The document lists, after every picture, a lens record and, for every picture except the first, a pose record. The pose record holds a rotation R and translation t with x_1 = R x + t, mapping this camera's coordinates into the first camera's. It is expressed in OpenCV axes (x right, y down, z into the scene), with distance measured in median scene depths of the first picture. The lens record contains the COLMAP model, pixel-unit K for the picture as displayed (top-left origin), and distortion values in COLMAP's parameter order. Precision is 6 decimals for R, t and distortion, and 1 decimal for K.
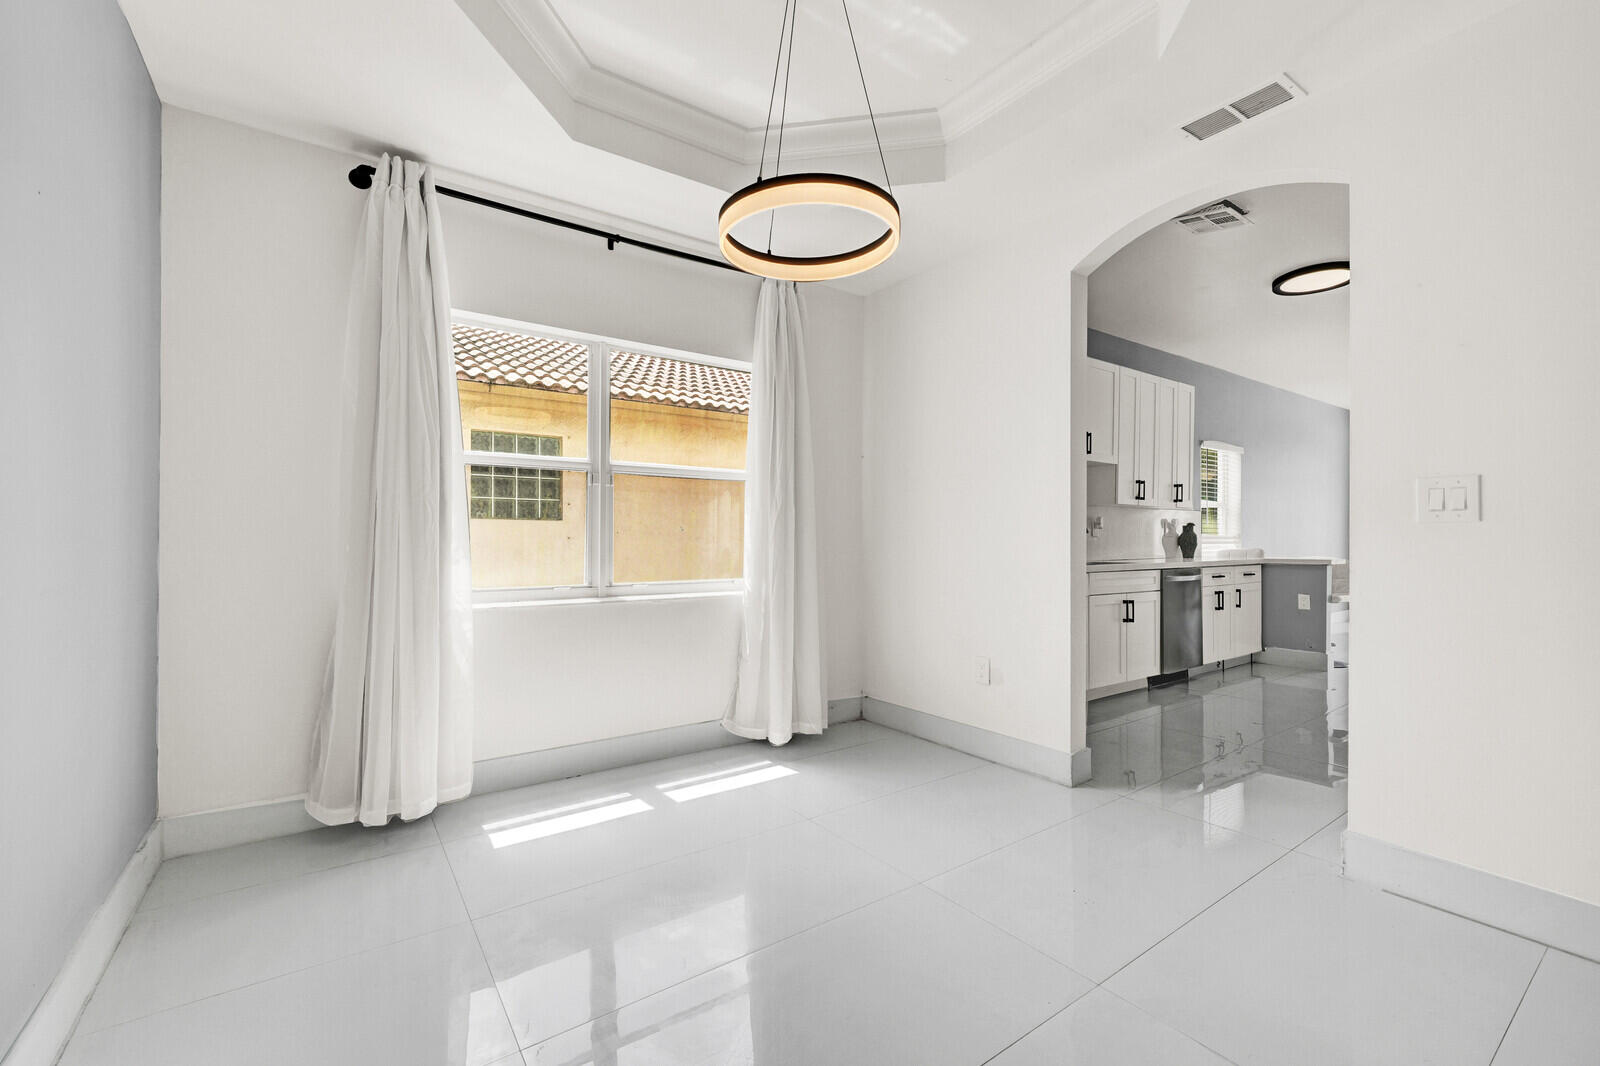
lens RADIAL K [[663.8, 0, 799.6], [0, 663.8, 533.2], [0, 0, 1]] dist [0.002419, 0.000263]
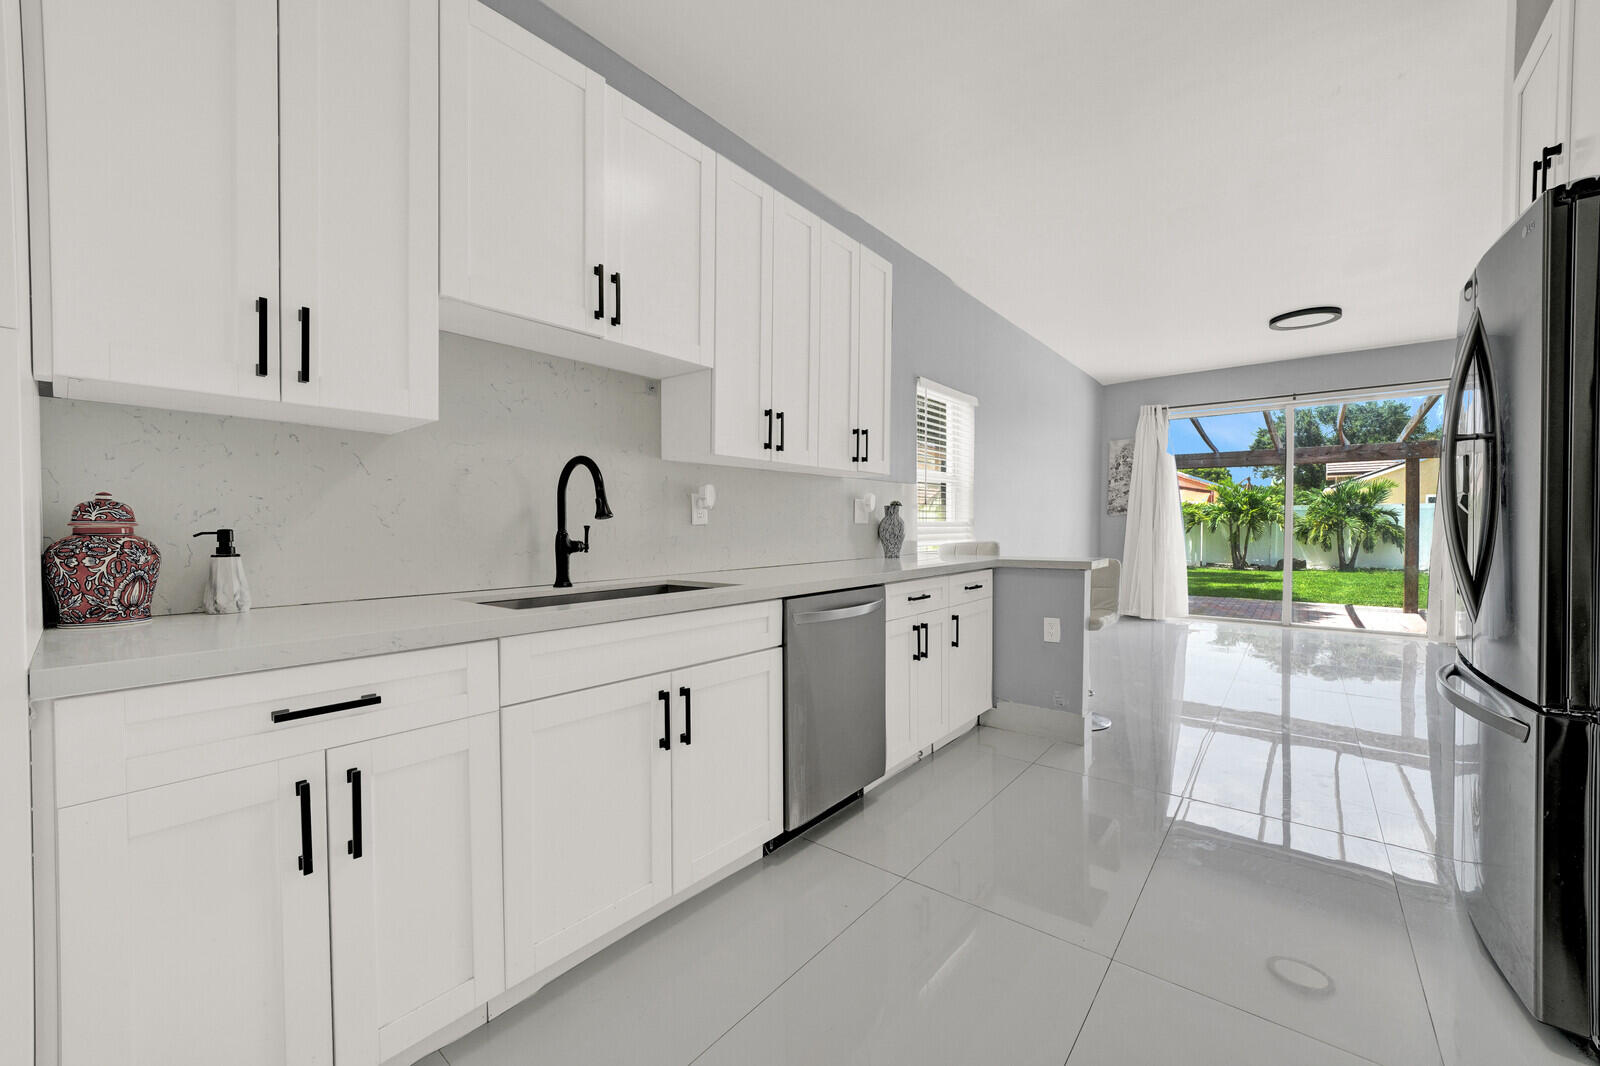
lens RADIAL K [[630.5, 0, 792.8], [0, 630.5, 534.4], [0, 0, 1]] dist [-0.011512, 0.001104]
pose [[0.963245, -0.008732, 0.268483, 0.374173], [0.002818, 0.999745, 0.022403, 0.002163], [-0.268610, -0.020823, 0.963024, 0.508029]]
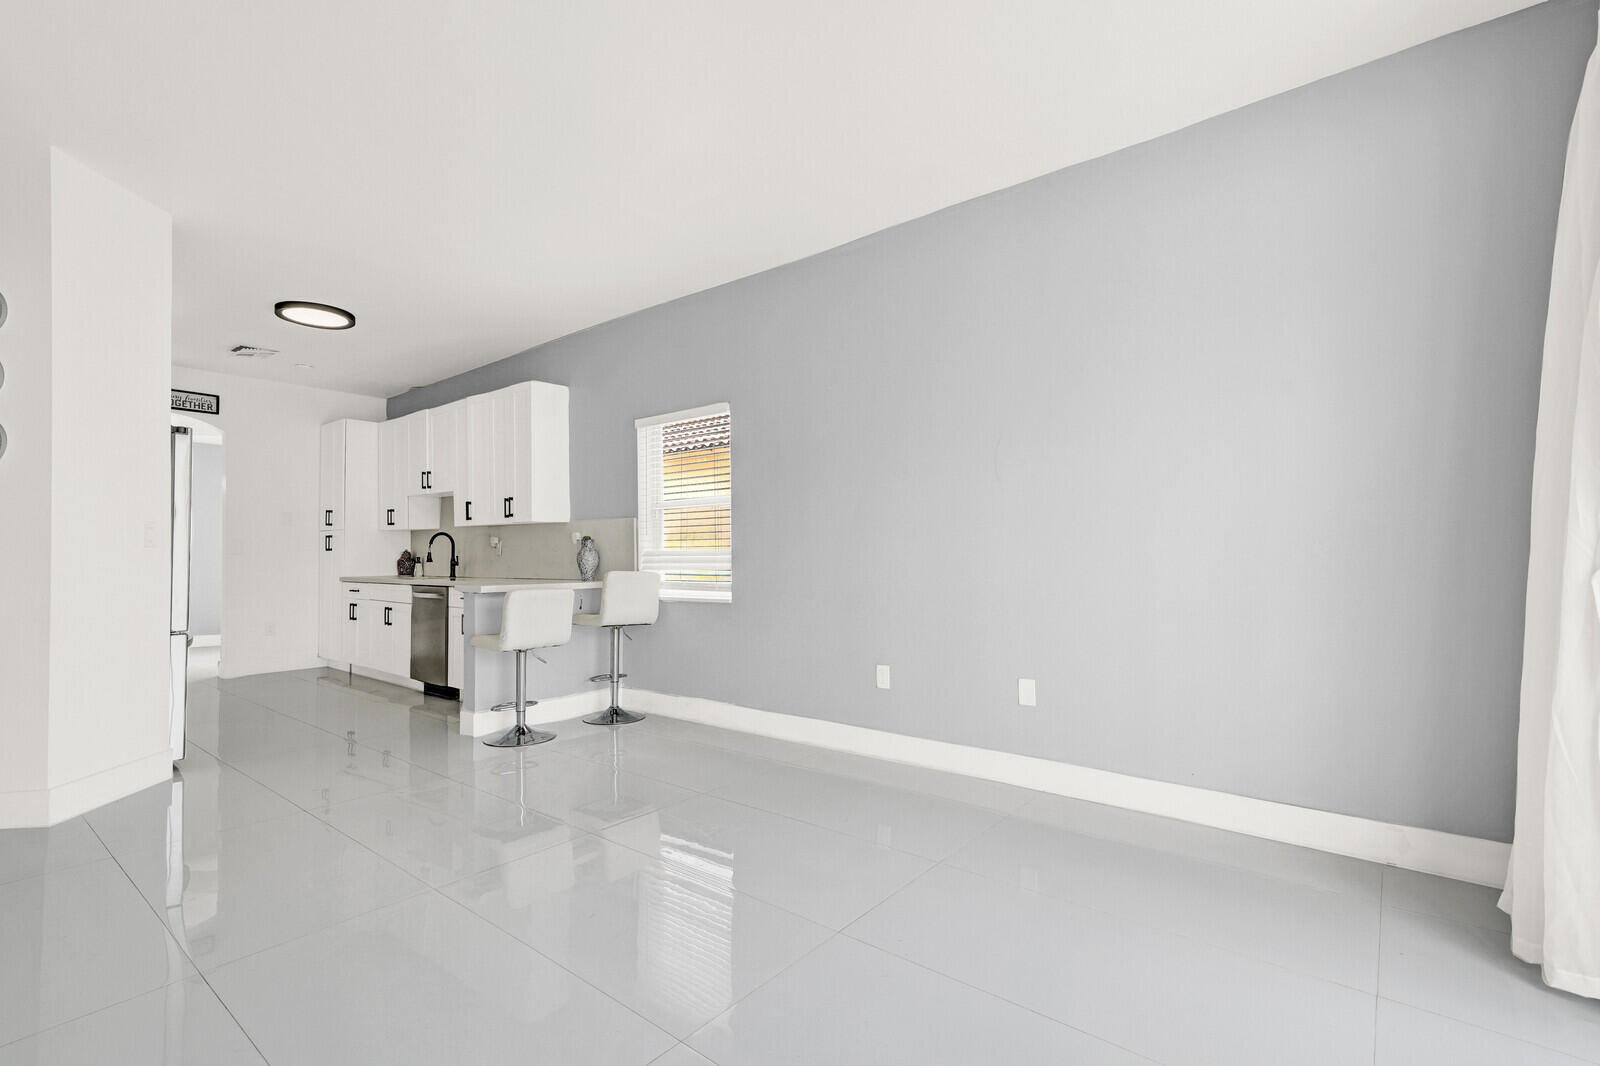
lens RADIAL K [[725.6, 0, 807.2], [0, 725.6, 538.9], [0, 0, 1]] dist [-0.002145, 0.000152]
pose [[0.281257, -0.024754, -0.959313, 1.686708], [0.012766, 0.999675, -0.022052, 0.010441], [0.959548, -0.006044, 0.281482, 1.134941]]
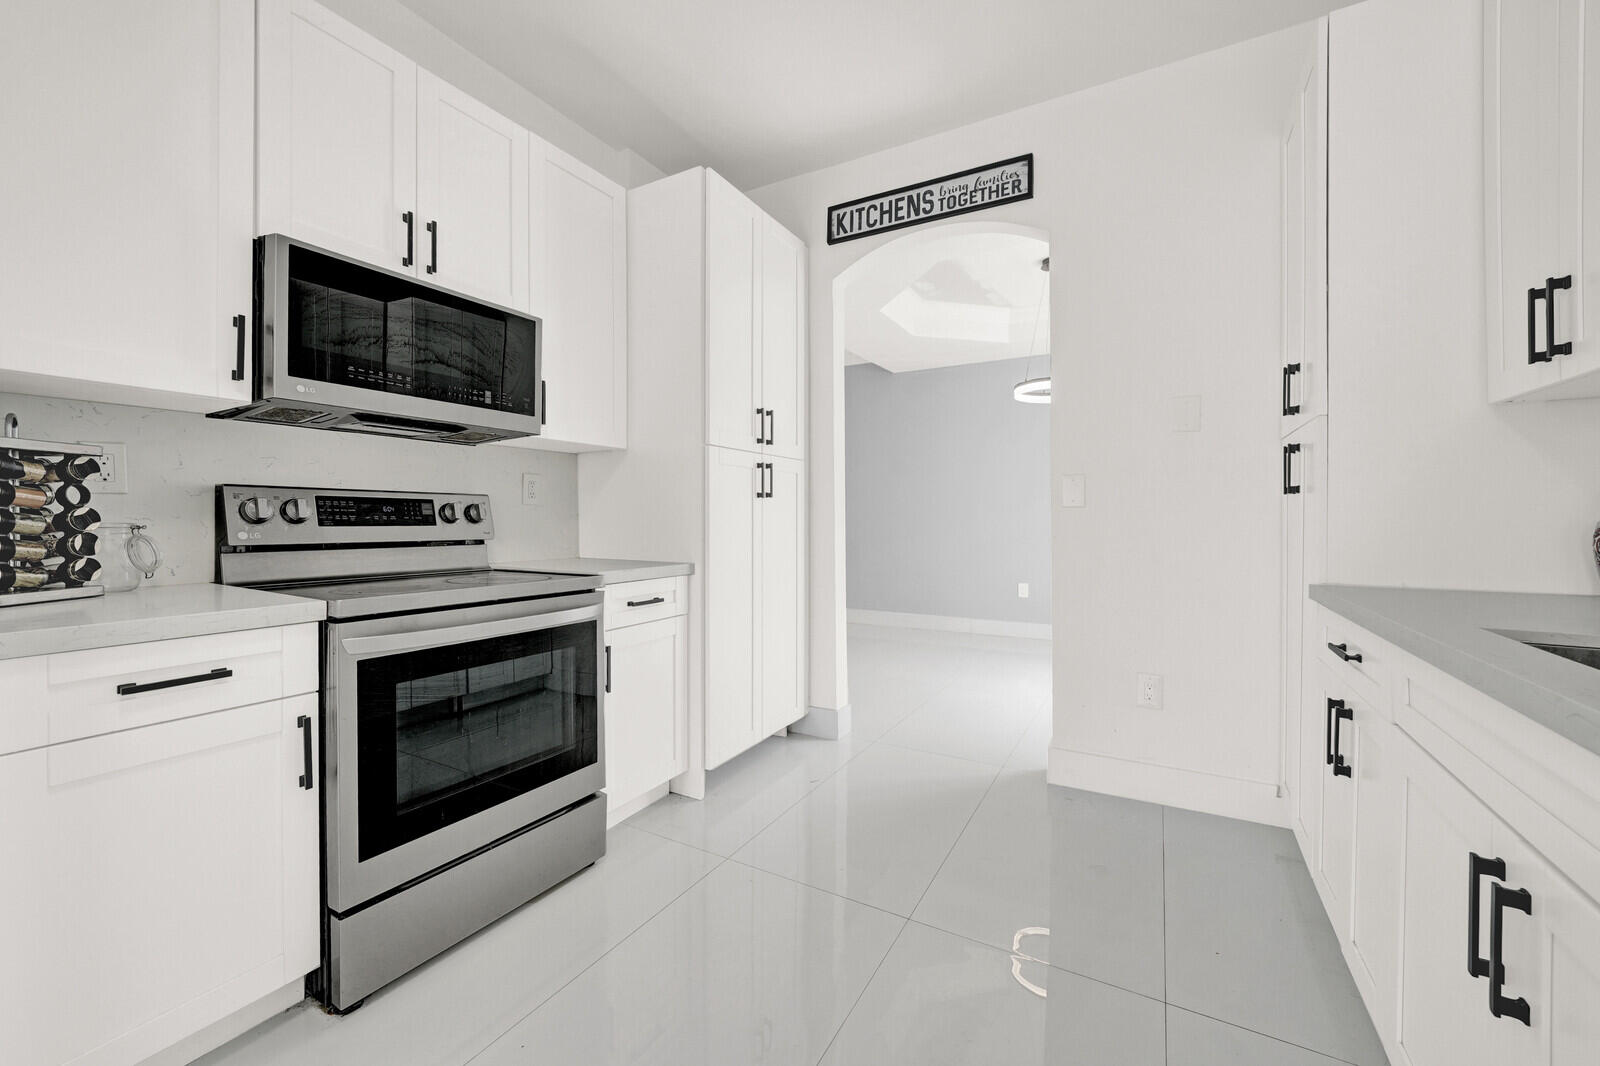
lens RADIAL K [[630.5, 0, 794.2], [0, 630.5, 520.1], [0, 0, 1]] dist [-0.011512, 0.001104]
pose [[-0.910862, 0.004192, -0.412689, 0.605690], [0.005976, 0.999978, -0.003032, 0.006310], [0.412667, -0.005228, -0.910867, 0.885355]]
